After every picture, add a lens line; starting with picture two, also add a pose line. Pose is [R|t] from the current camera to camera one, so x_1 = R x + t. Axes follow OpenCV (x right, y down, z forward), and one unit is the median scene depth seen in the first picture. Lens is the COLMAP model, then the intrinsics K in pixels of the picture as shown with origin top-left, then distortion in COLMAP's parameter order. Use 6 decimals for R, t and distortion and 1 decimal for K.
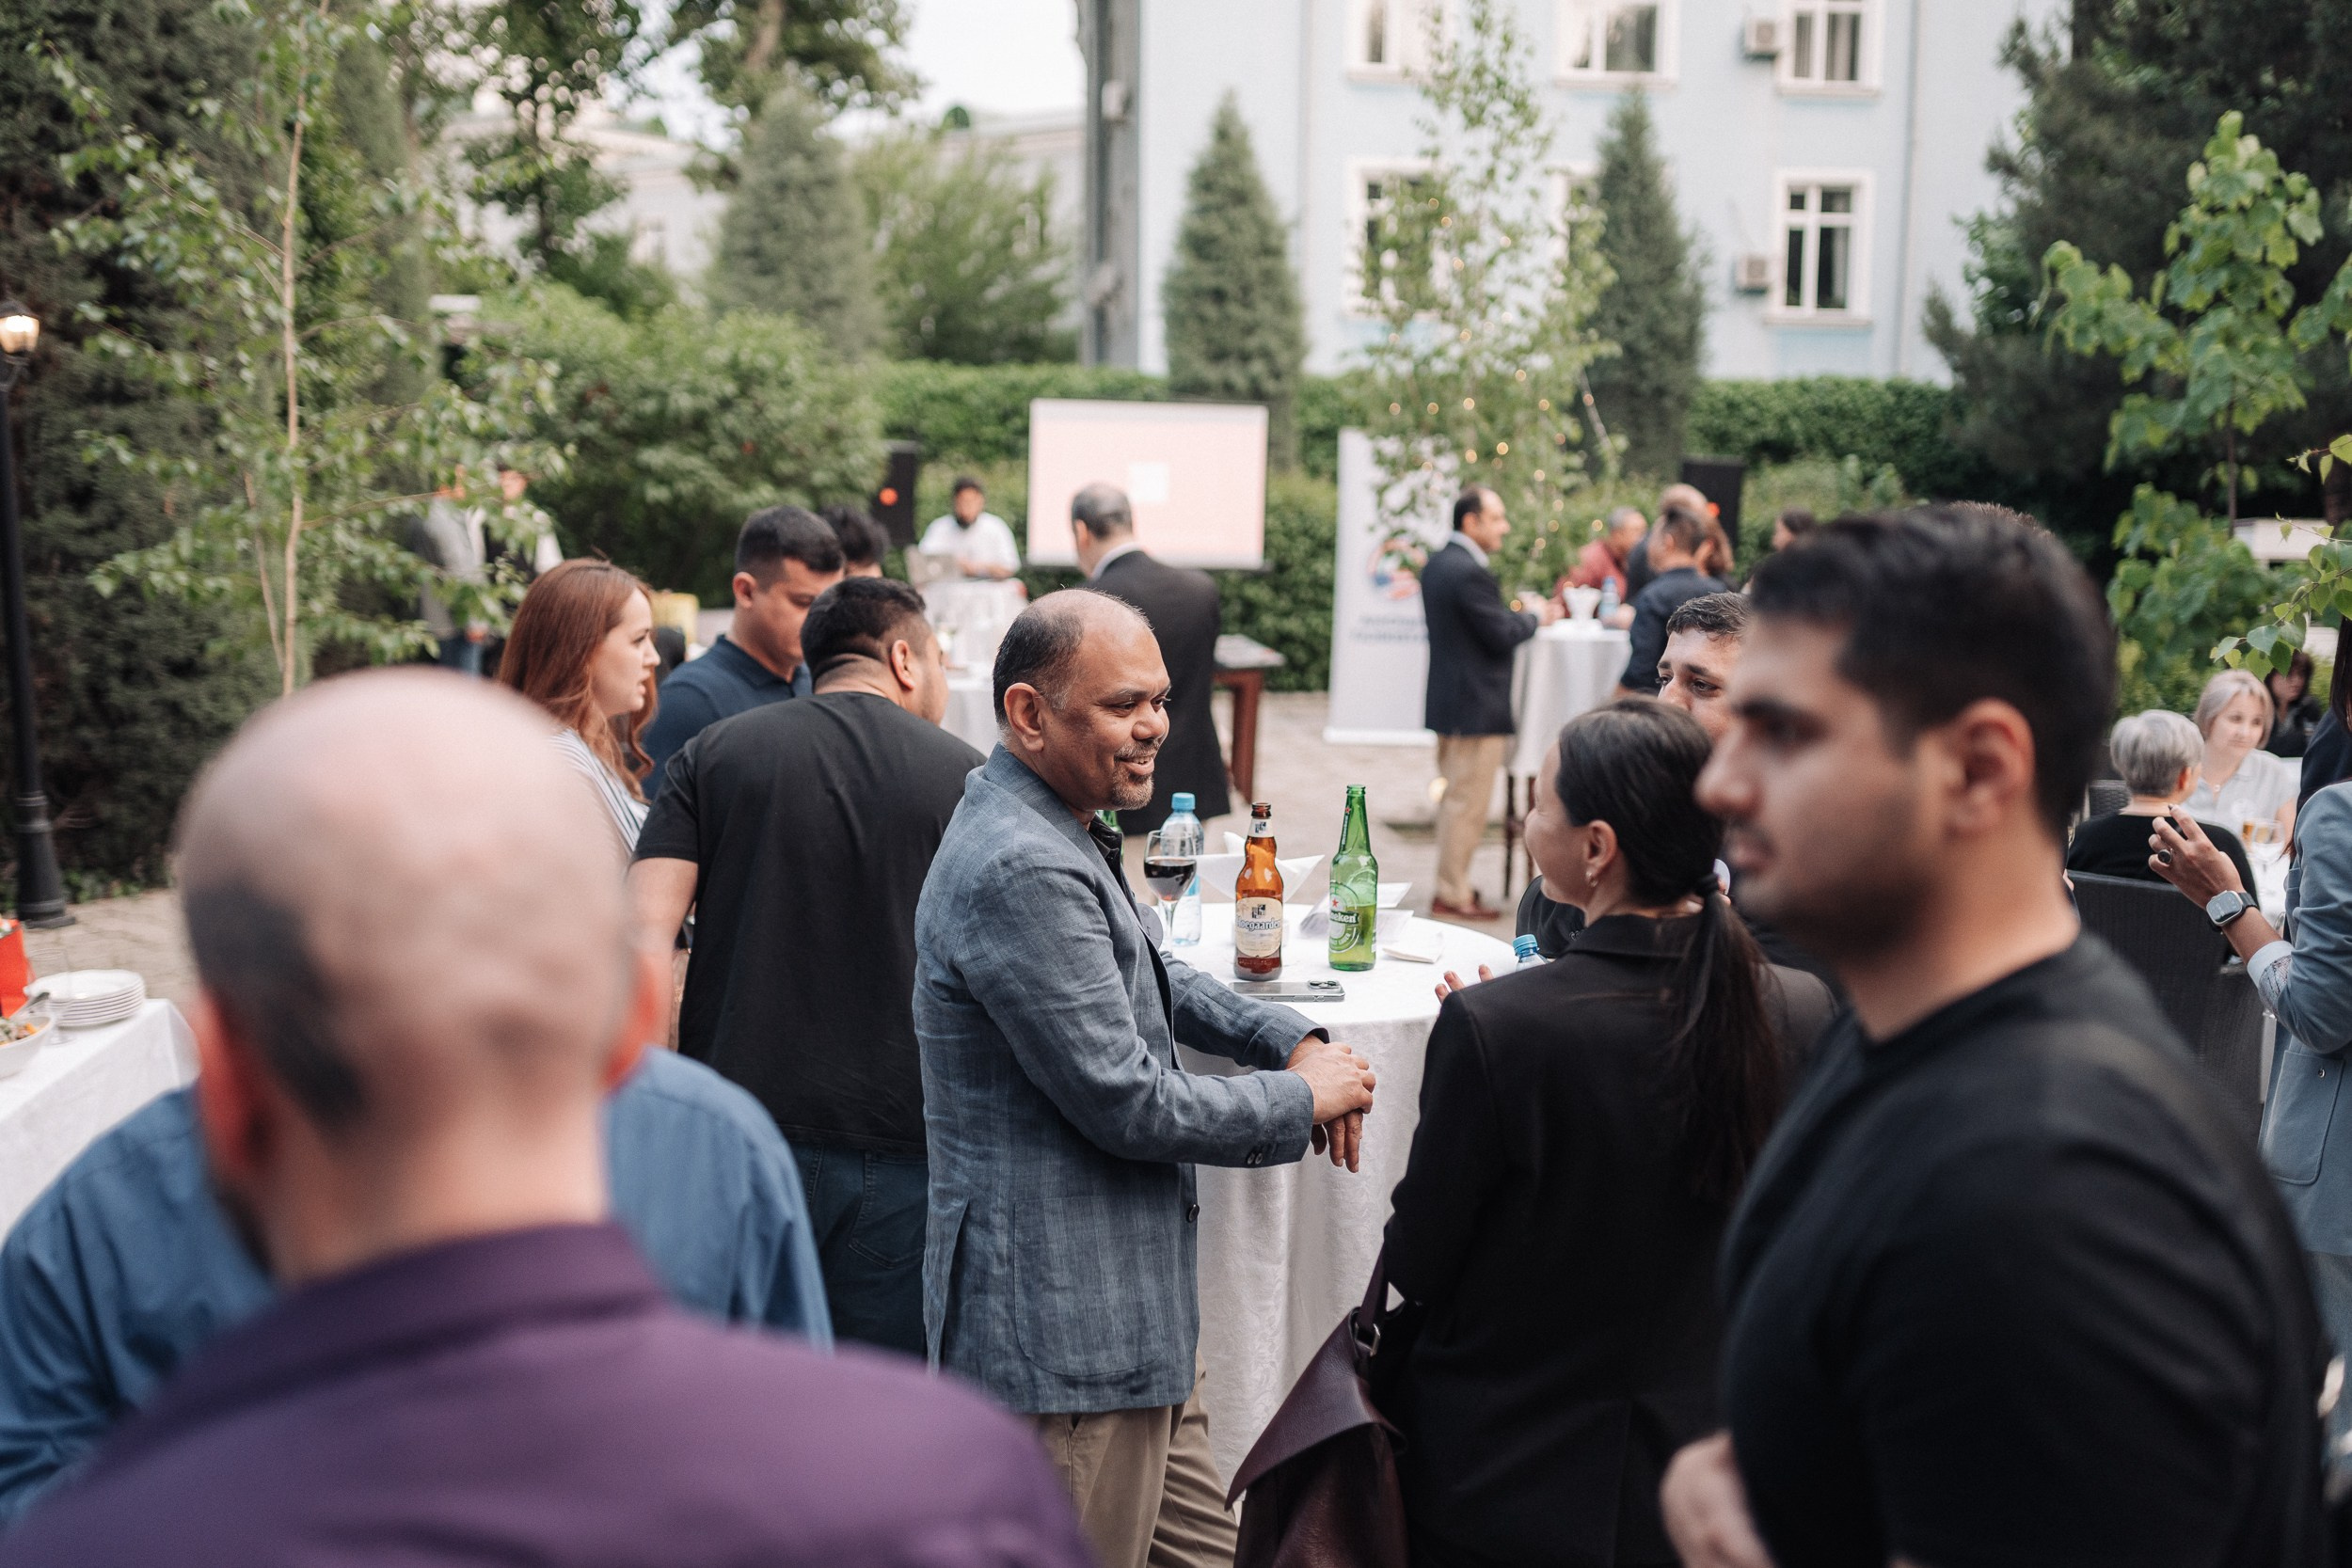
lens RADIAL K [[2188.7, 0, 1242.9], [0, 2188.7, 779.1], [0, 0, 1]] dist [-0.033764, -0.002713]
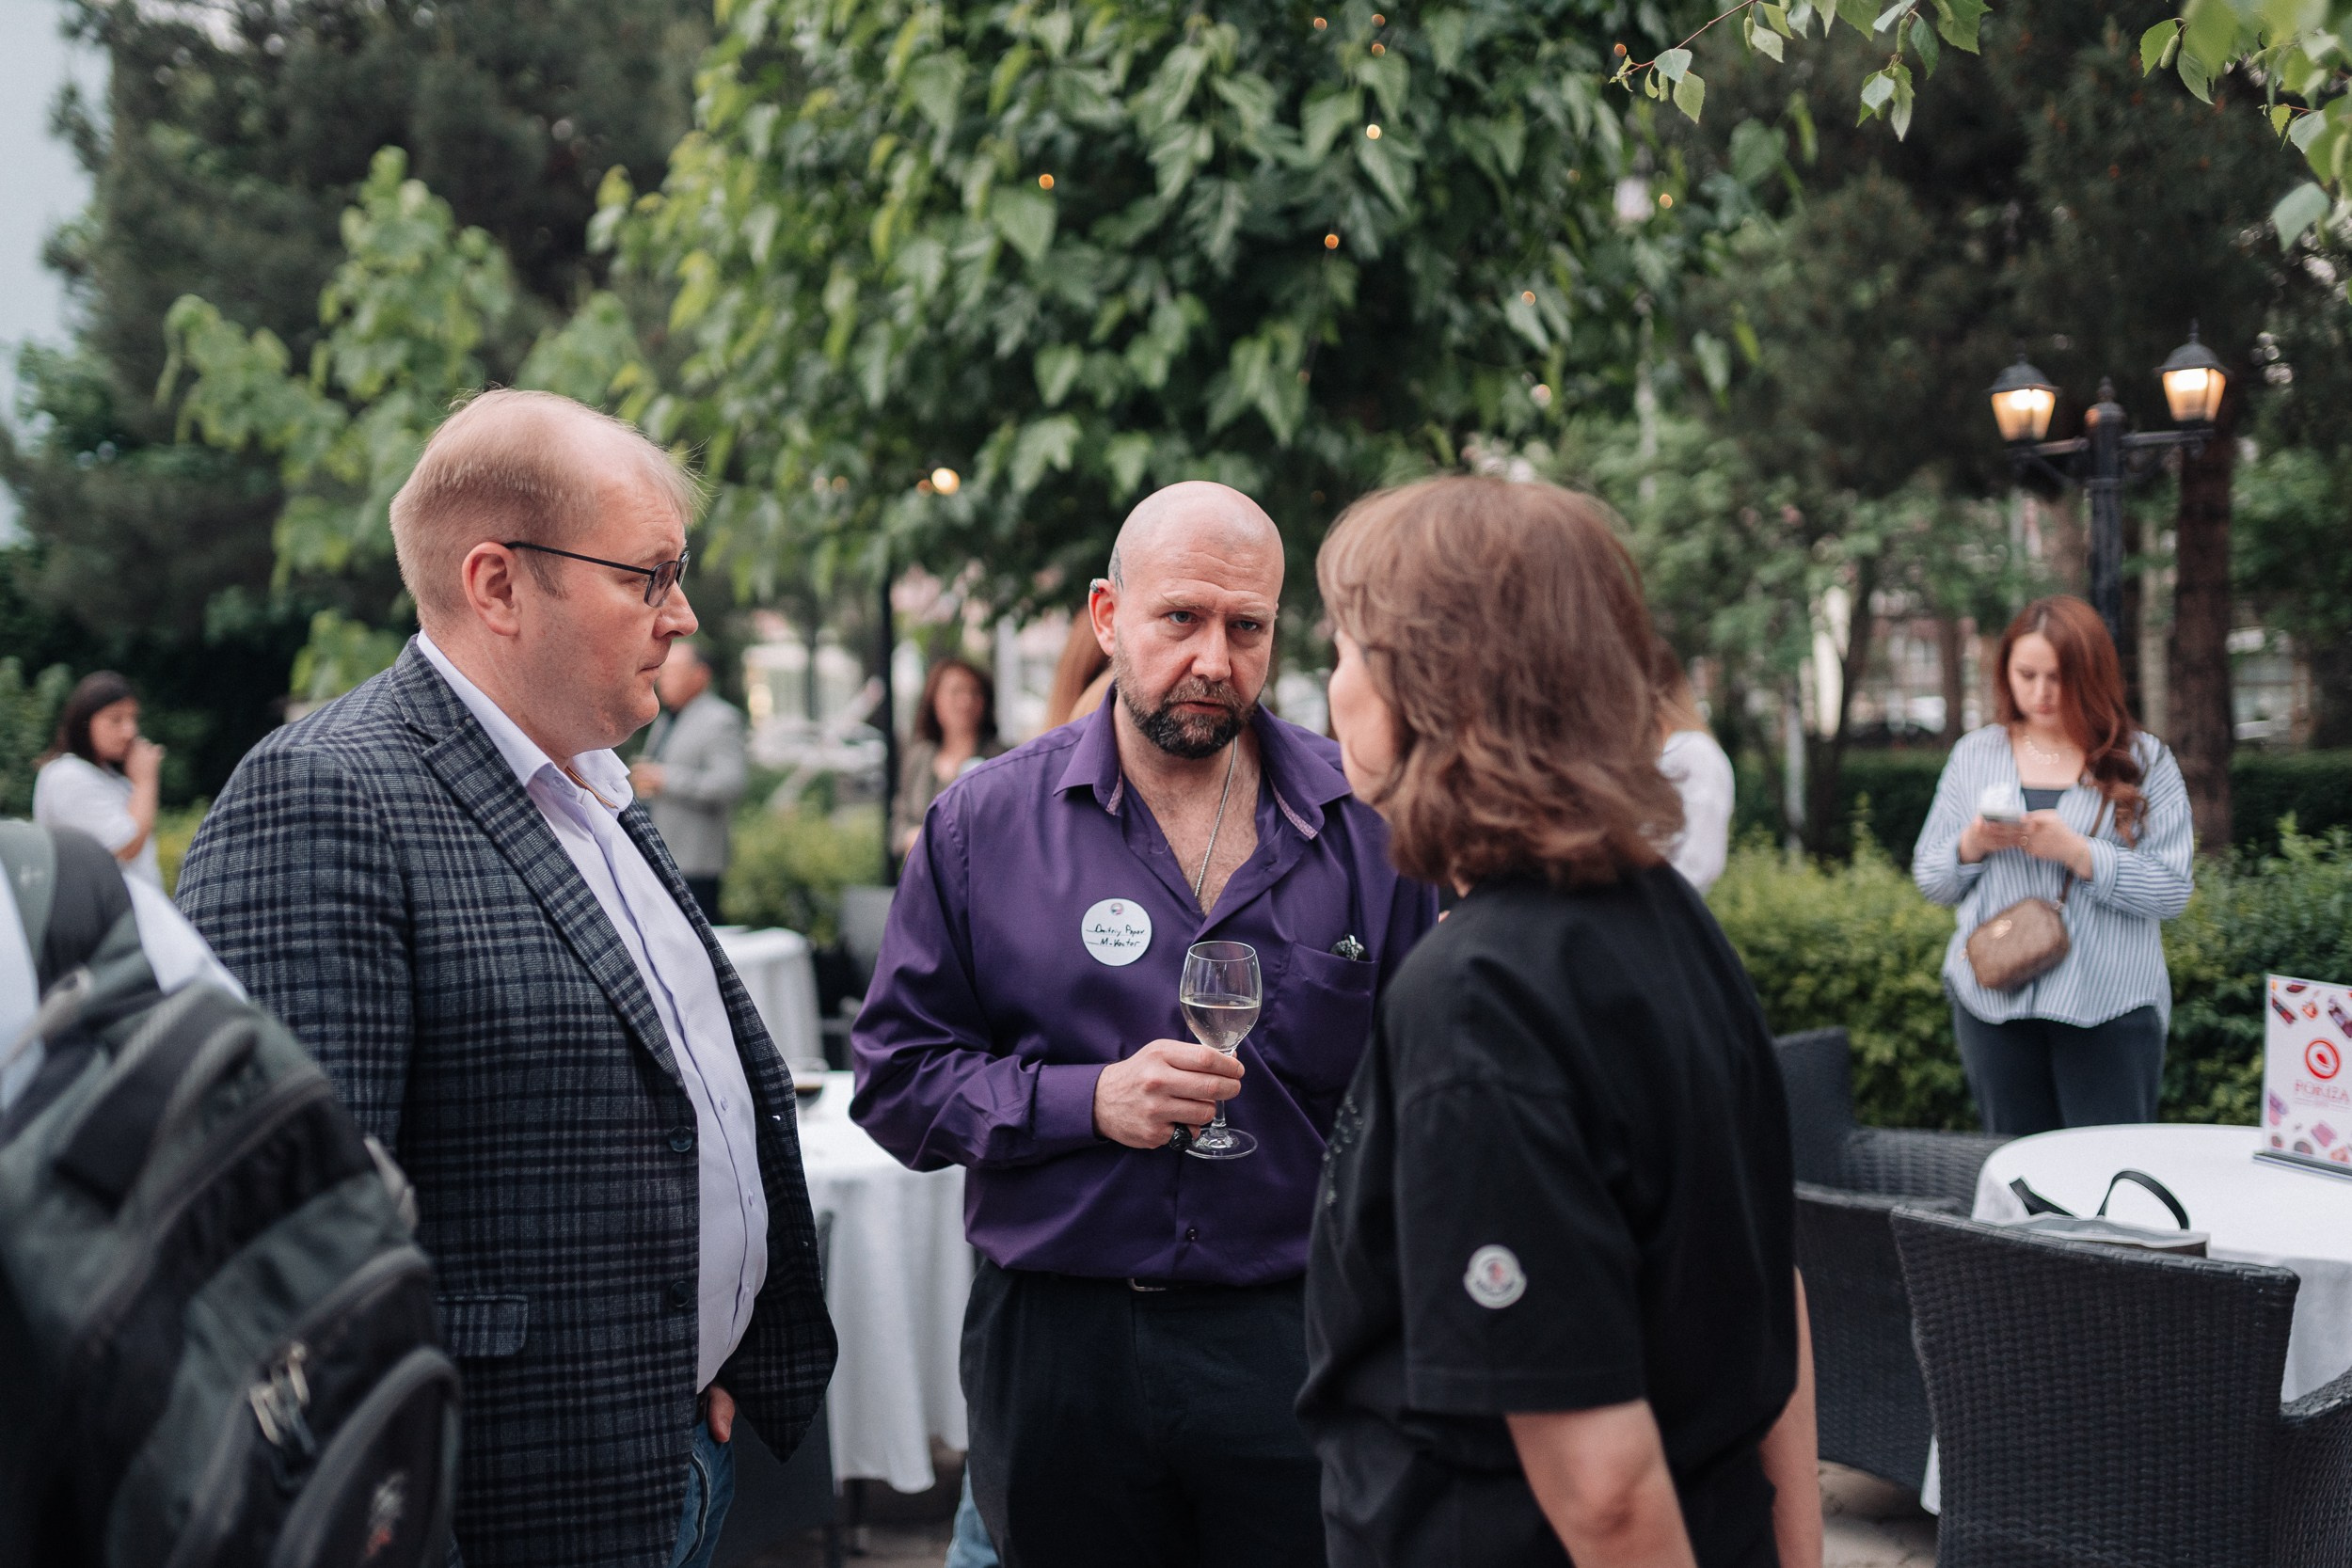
lens RADIAL K [[2233.8, 0, 1176.0], [0, 2233.8, 784.0], [0, 0, 1]] dist [-0.008102, -0.013611]
pose [[0.700327, -0.072534, 0.710127, 0.052368], [0.128689, 0.991353, -0.025653, -0.013706], [-0.702126, 0.109351, 0.703606, 0.225820]]
